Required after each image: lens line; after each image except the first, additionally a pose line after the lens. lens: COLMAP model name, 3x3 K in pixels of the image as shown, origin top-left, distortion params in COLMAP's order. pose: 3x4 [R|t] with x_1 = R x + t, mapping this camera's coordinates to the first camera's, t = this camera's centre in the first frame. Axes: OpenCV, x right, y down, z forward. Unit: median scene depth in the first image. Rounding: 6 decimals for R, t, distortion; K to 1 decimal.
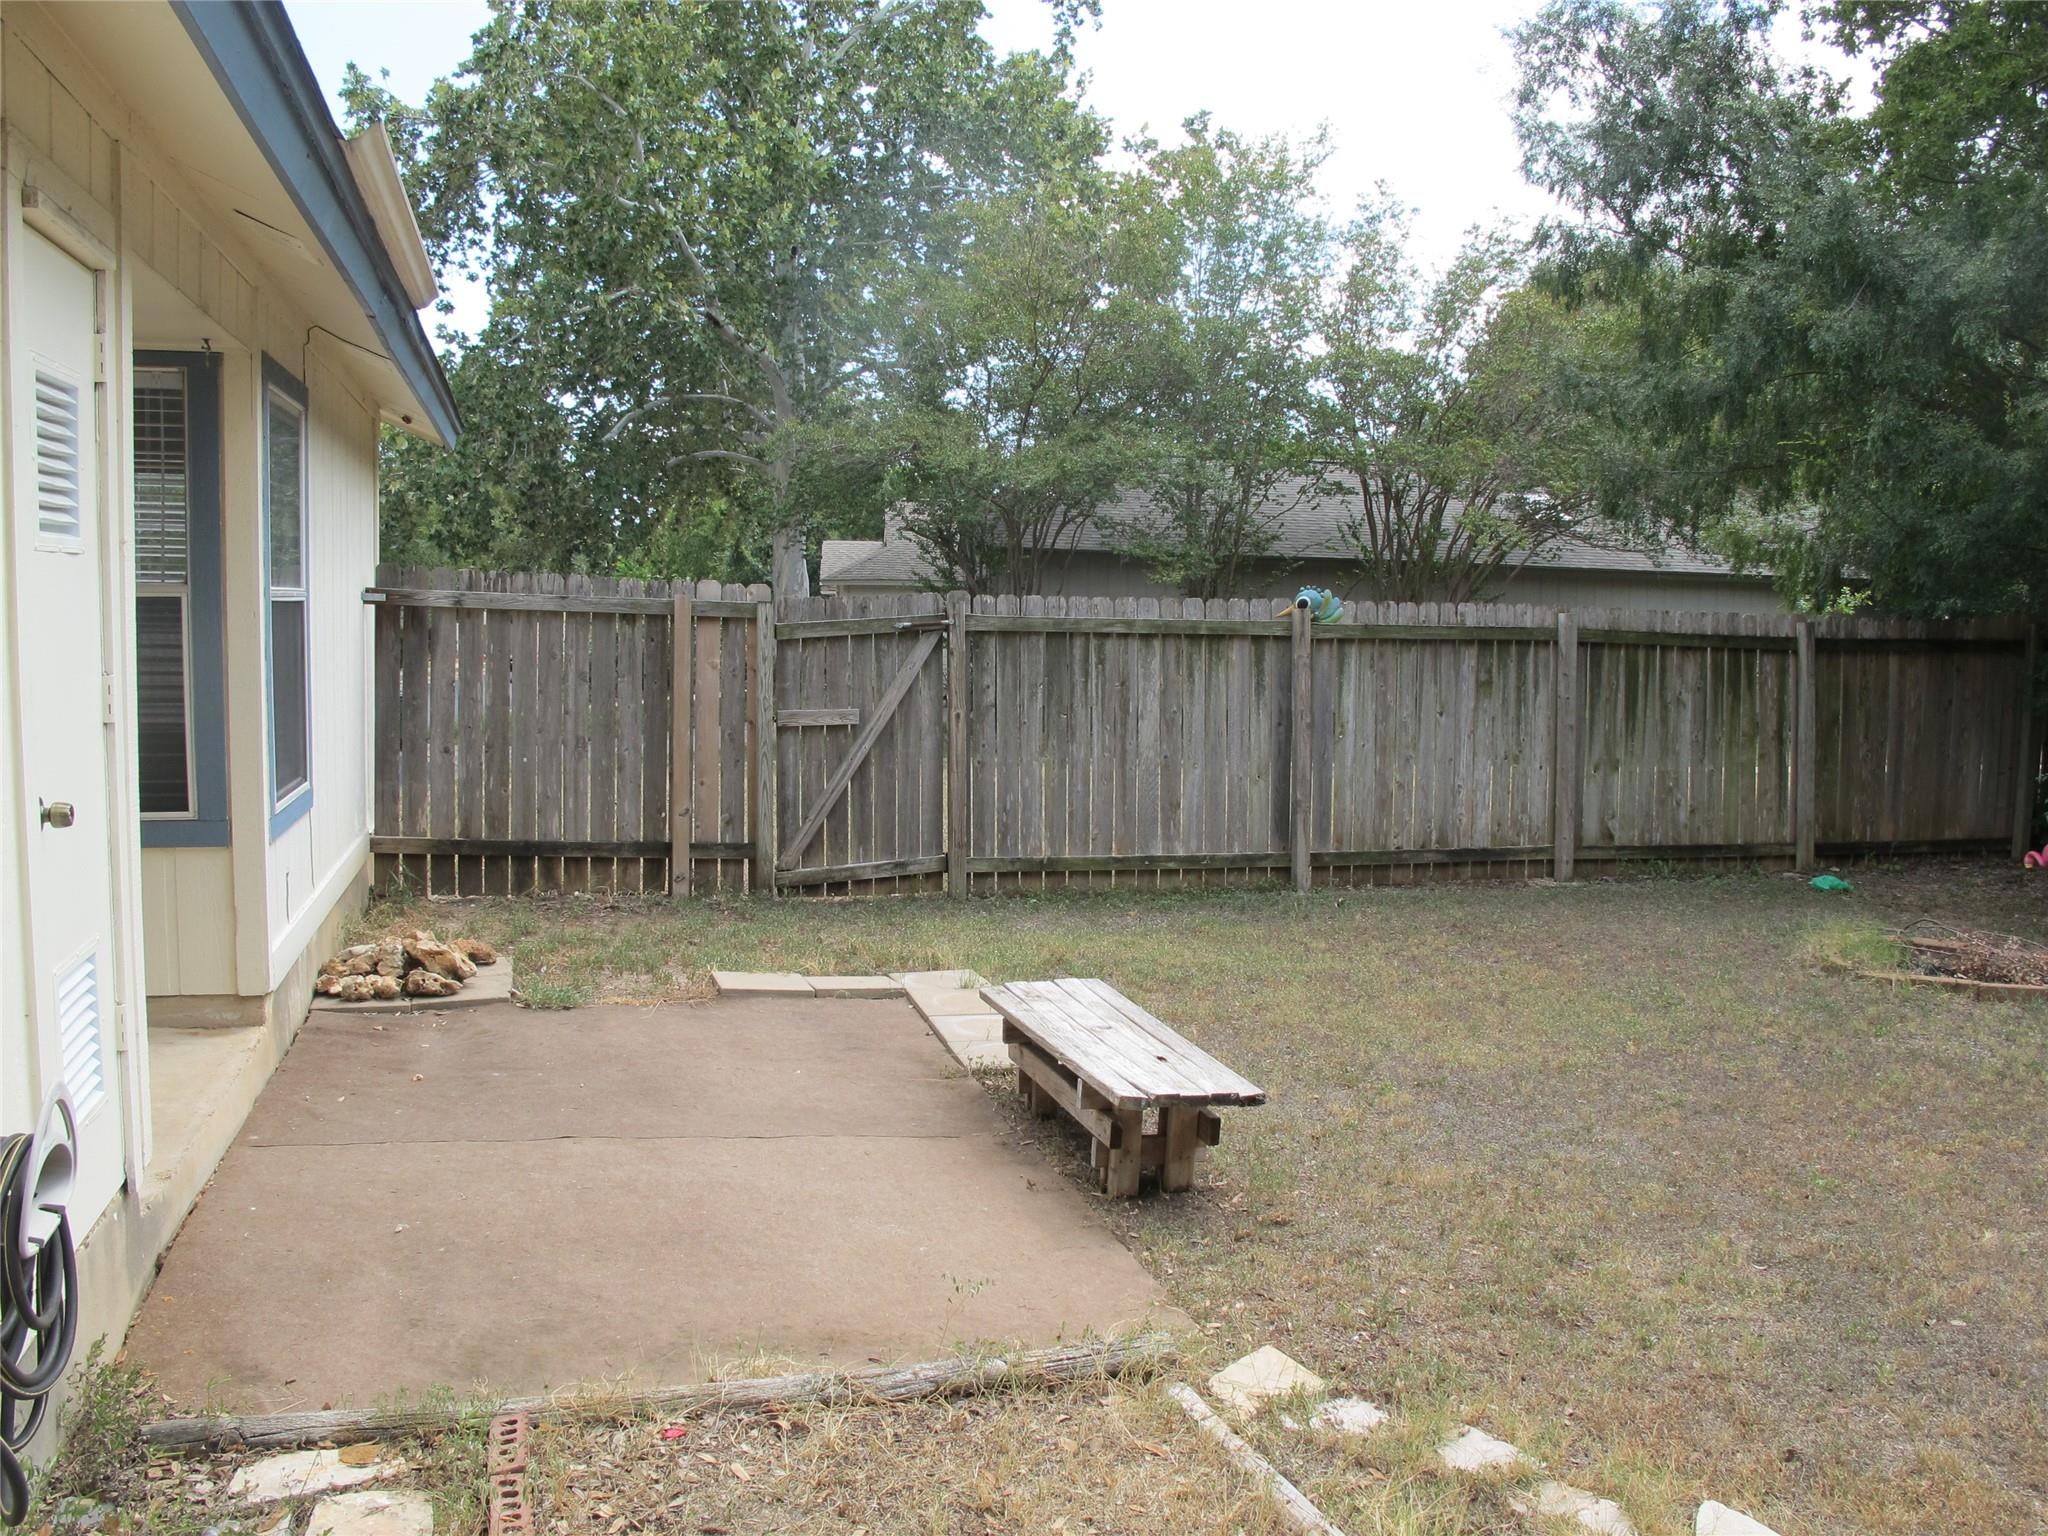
lens RADIAL K [[1731.4, 0, 1027.5], [0, 1731.4, 797.4], [0, 0, 1]] dist [-0.141420, 0.104176]
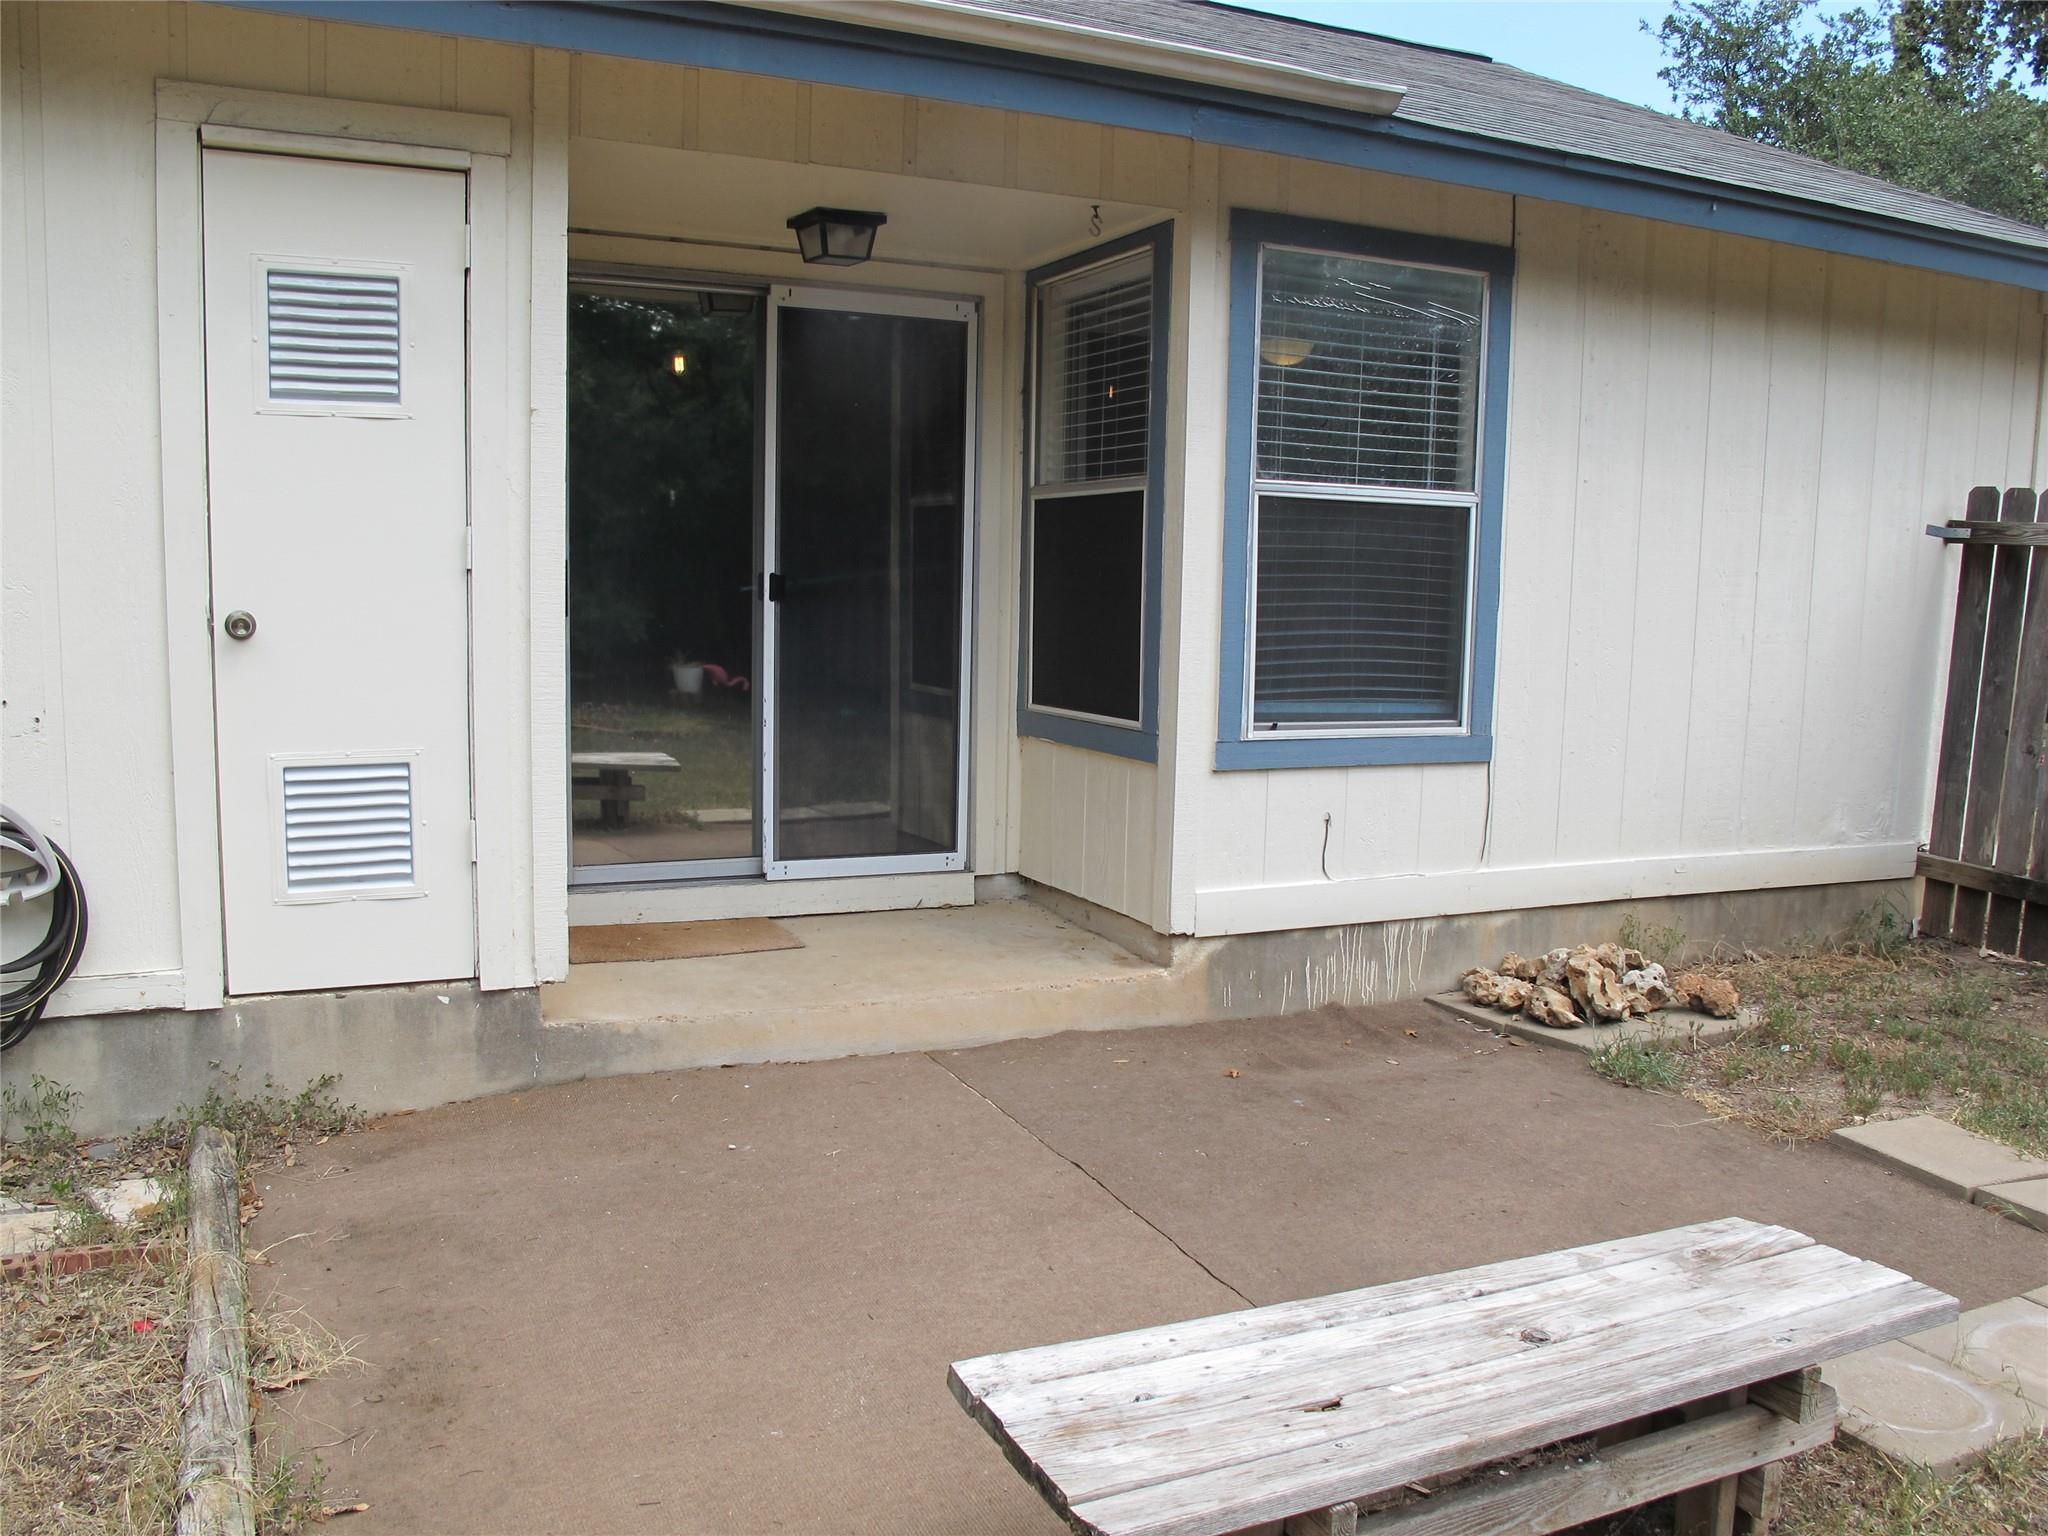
lens RADIAL K [[1731.4, 0, 1027.5], [0, 1731.4, 797.4], [0, 0, 1]] dist [-0.141420, 0.104176]
pose [[0.170203, 0.106628, -0.979623, 0.424122], [-0.126521, 0.988265, 0.085586, -0.023751], [0.977253, 0.109376, 0.181697, 0.755677]]
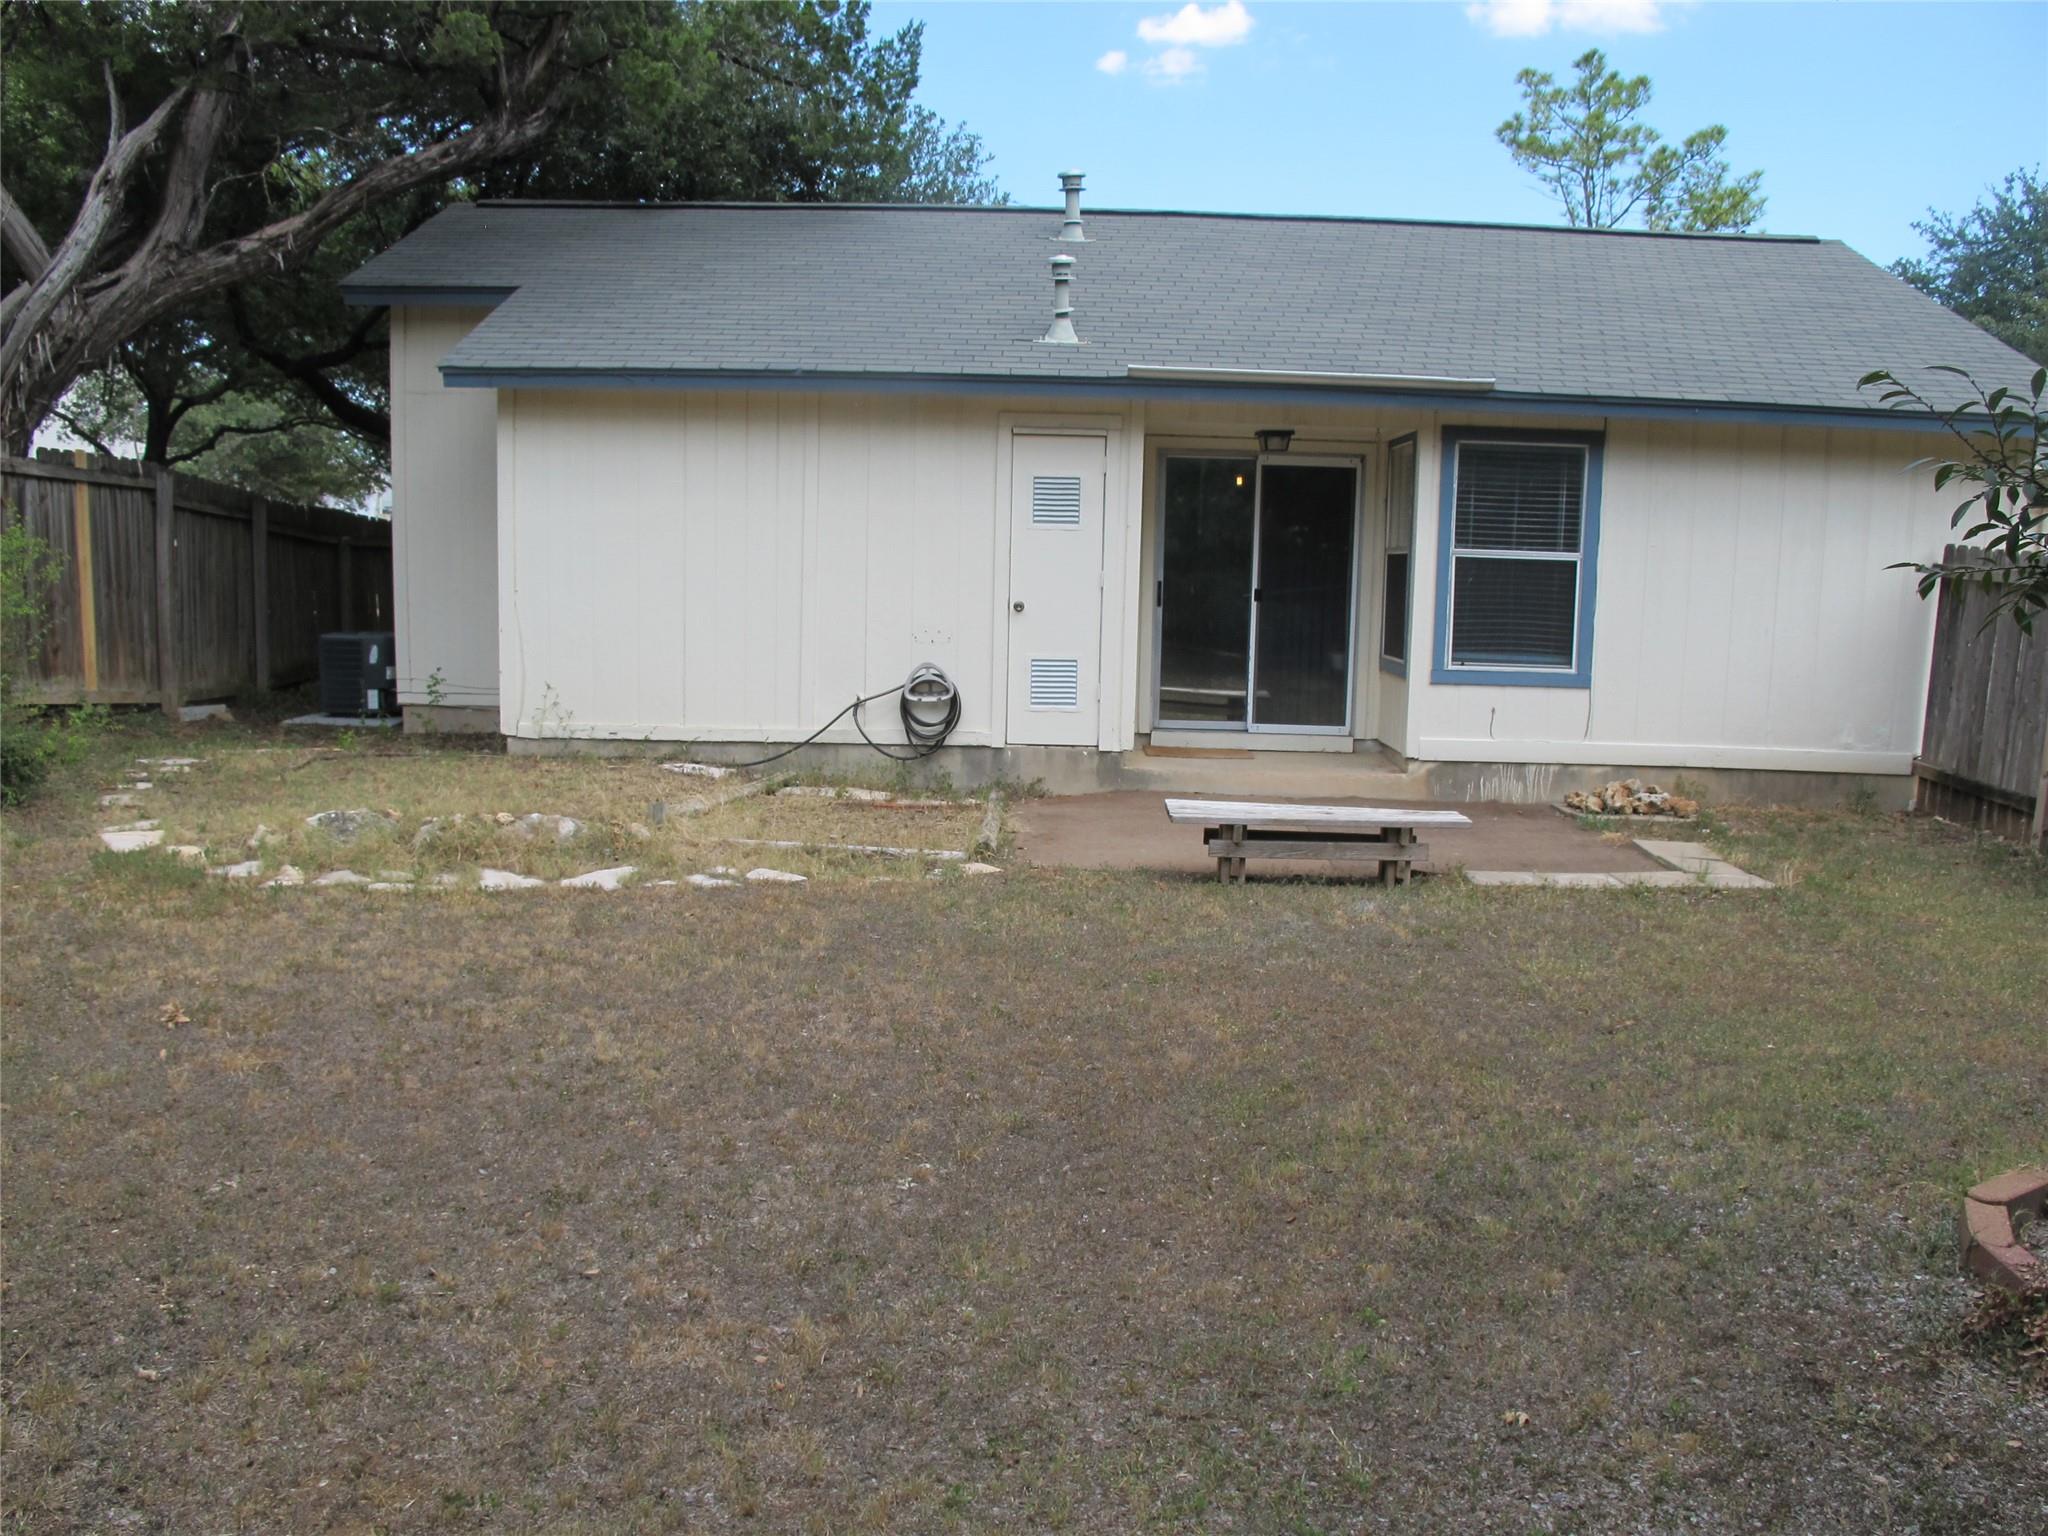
lens RADIAL K [[1731.4, 0, 1027.5], [0, 1731.4, 797.4], [0, 0, 1]] dist [-0.141420, 0.104176]
pose [[-0.279971, 0.104768, -0.954274, 1.599438], [-0.135473, 0.979768, 0.147313, -0.072378], [0.950402, 0.170522, -0.260114, 1.122047]]
